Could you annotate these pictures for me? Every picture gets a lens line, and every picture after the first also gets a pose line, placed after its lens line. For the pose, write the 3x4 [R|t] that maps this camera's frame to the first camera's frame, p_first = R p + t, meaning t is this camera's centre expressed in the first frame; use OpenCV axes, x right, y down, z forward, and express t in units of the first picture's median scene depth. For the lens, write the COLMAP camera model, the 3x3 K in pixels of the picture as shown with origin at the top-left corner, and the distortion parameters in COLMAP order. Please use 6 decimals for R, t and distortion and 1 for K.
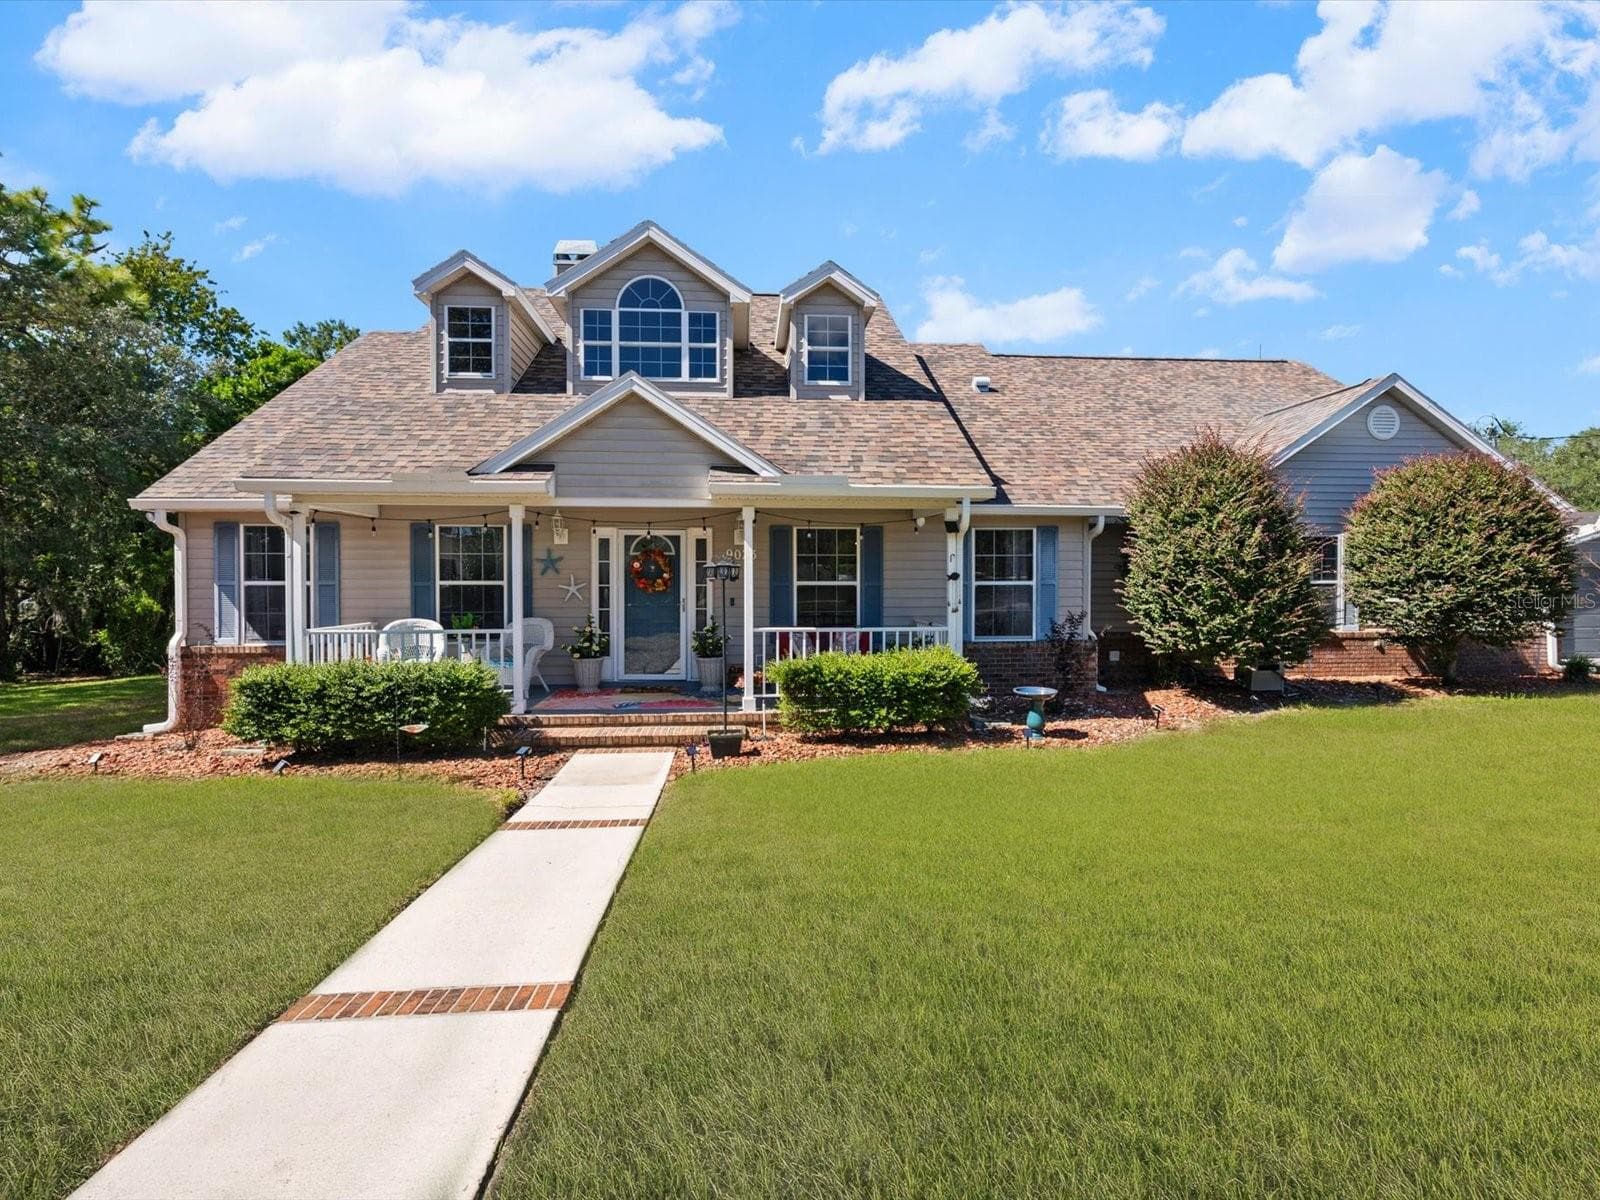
lens RADIAL K [[756.6, 0, 803.9], [0, 756.6, 596.0], [0, 0, 1]] dist [-0.012452, -0.000265]
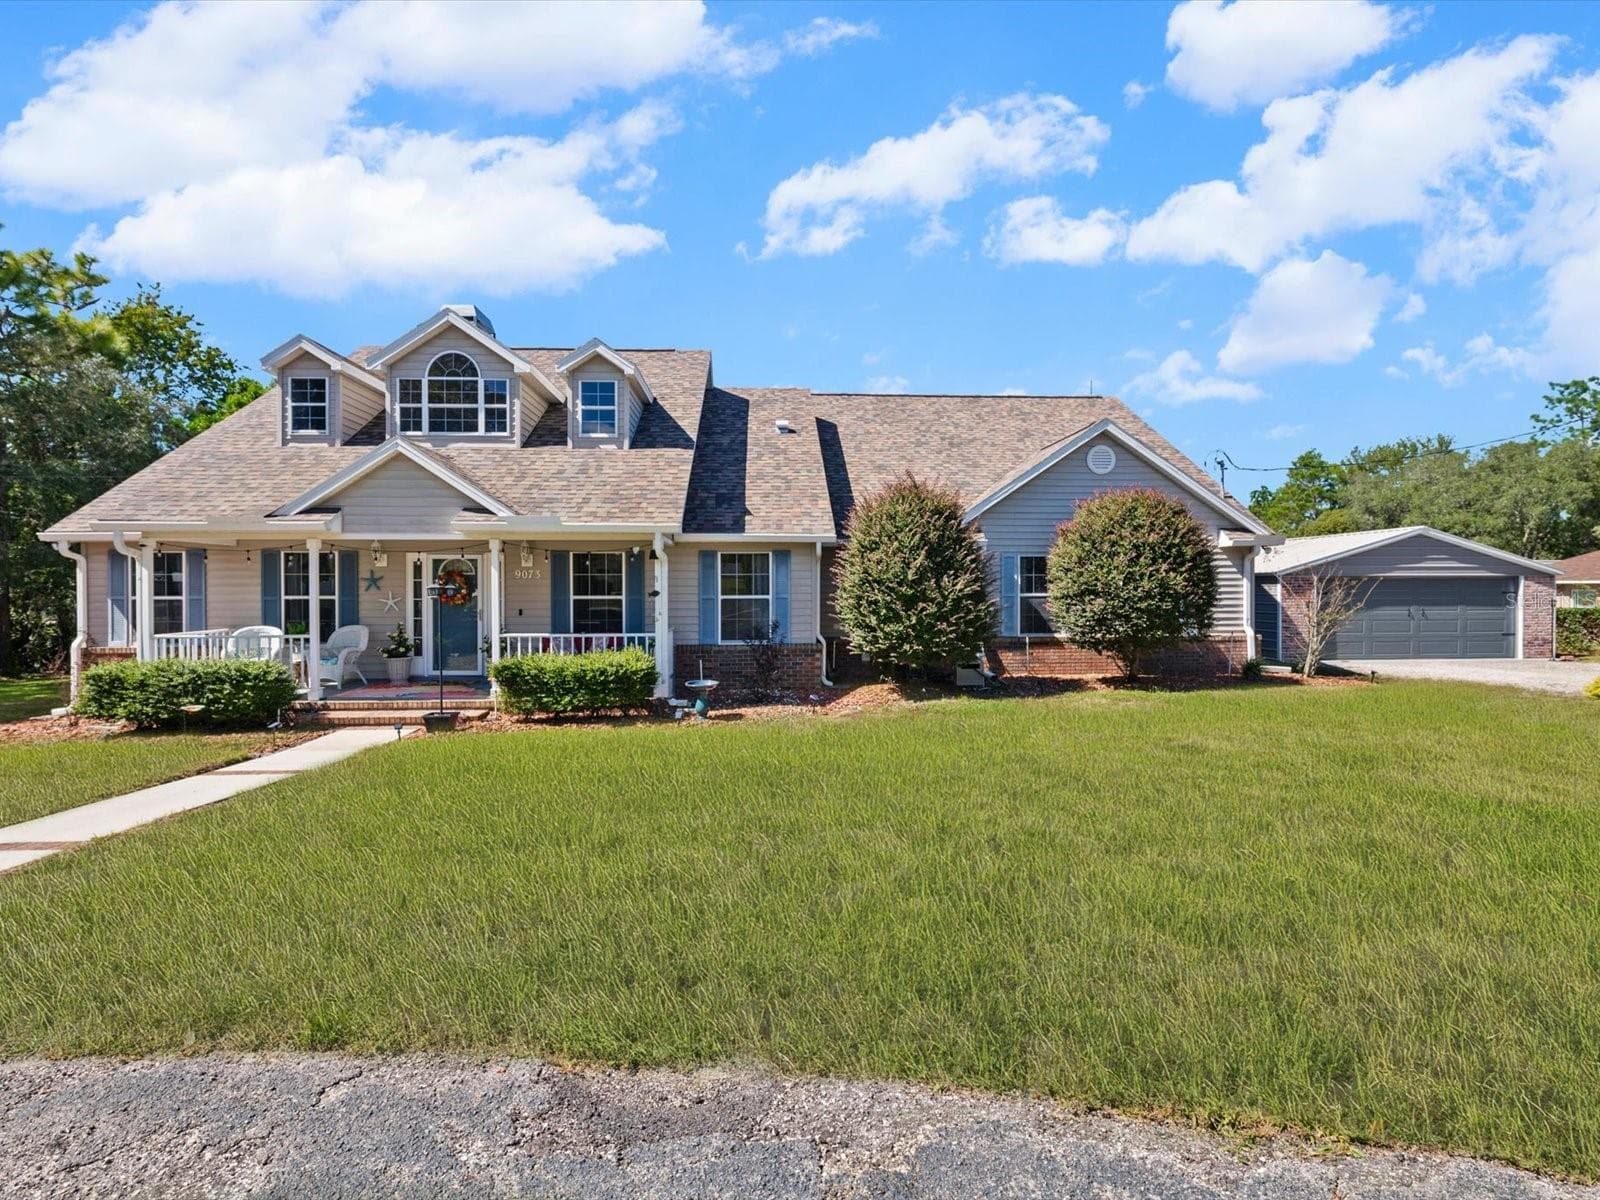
lens RADIAL K [[731.9, 0, 810.1], [0, 731.9, 593.9], [0, 0, 1]] dist [-0.017248, -0.000833]
pose [[0.999876, -0.000566, -0.015766, 0.411587], [0.000437, 0.999967, -0.008129, -0.013073], [0.015770, 0.008121, 0.999843, -0.192892]]
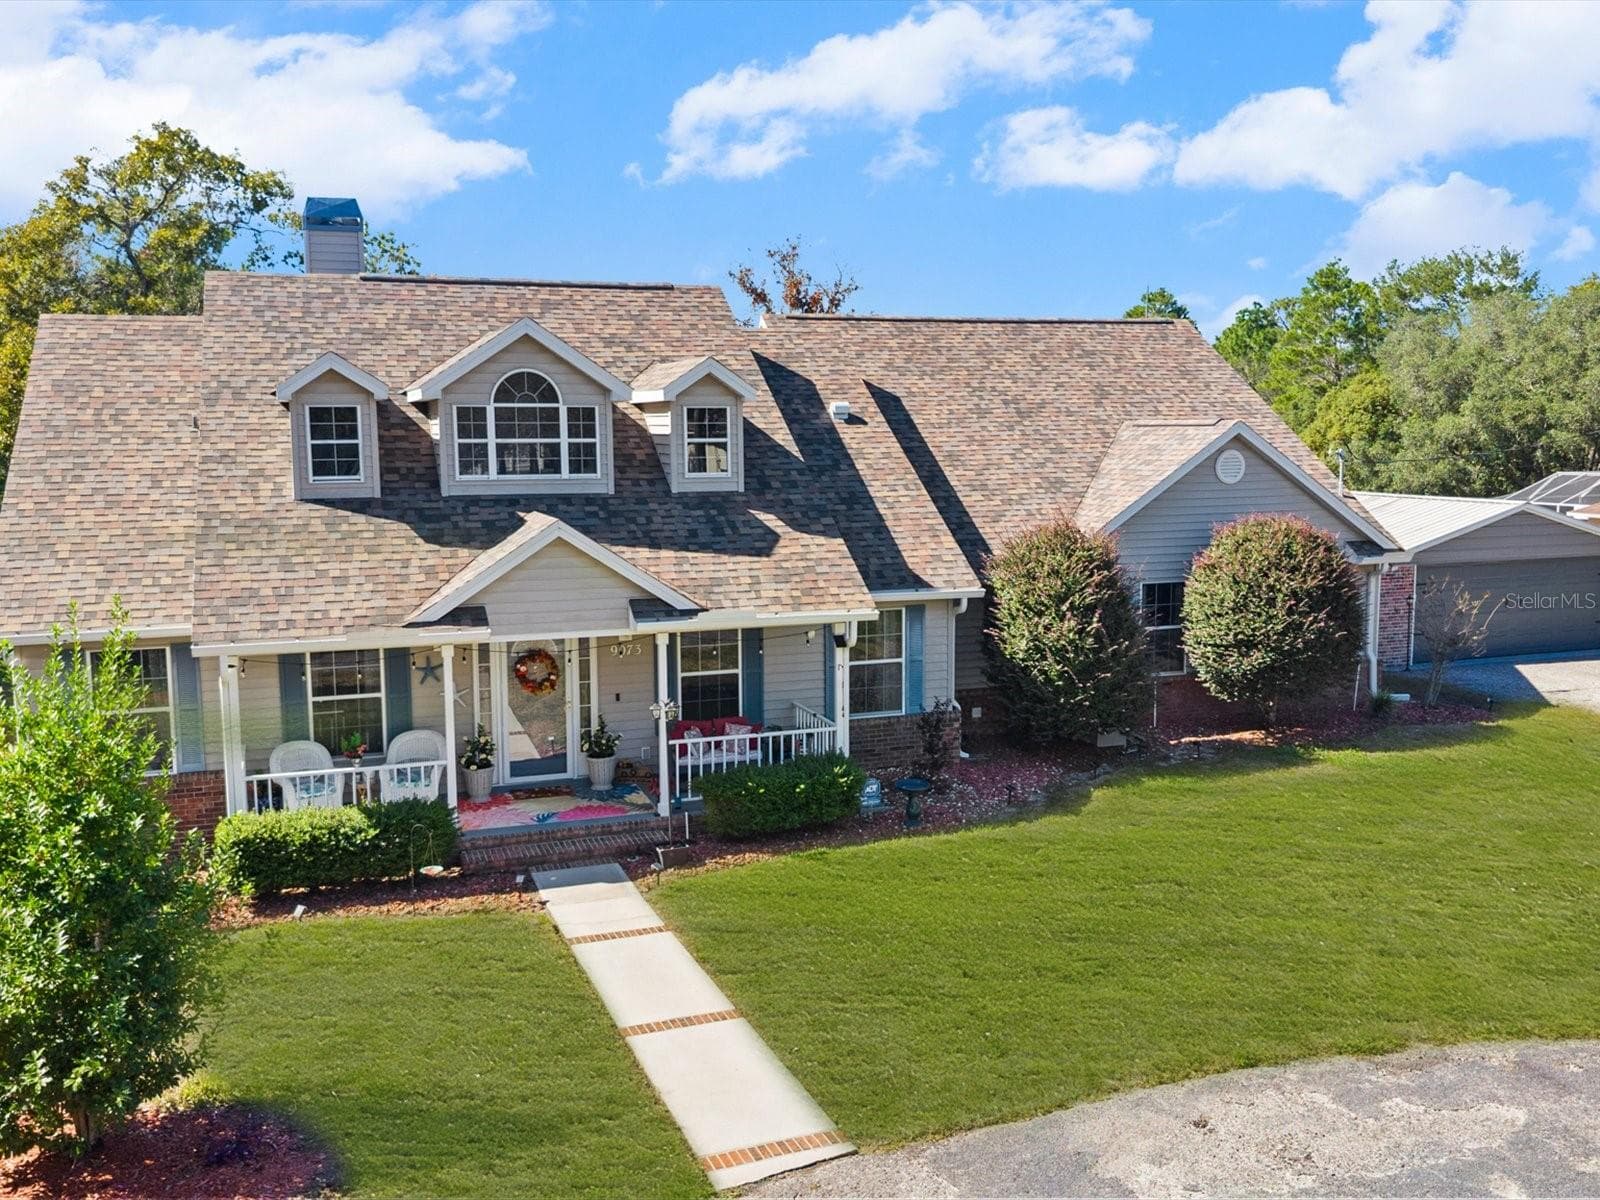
lens RADIAL K [[1381.7, 0, 800.0], [0, 1381.7, 600.0], [0, 0, 1]] dist [0.162838, -0.490464]
pose [[0.966588, -0.037421, 0.253587, -0.331381], [0.009990, 0.994035, 0.108605, -0.326091], [-0.256139, -0.102442, 0.961196, -0.832014]]
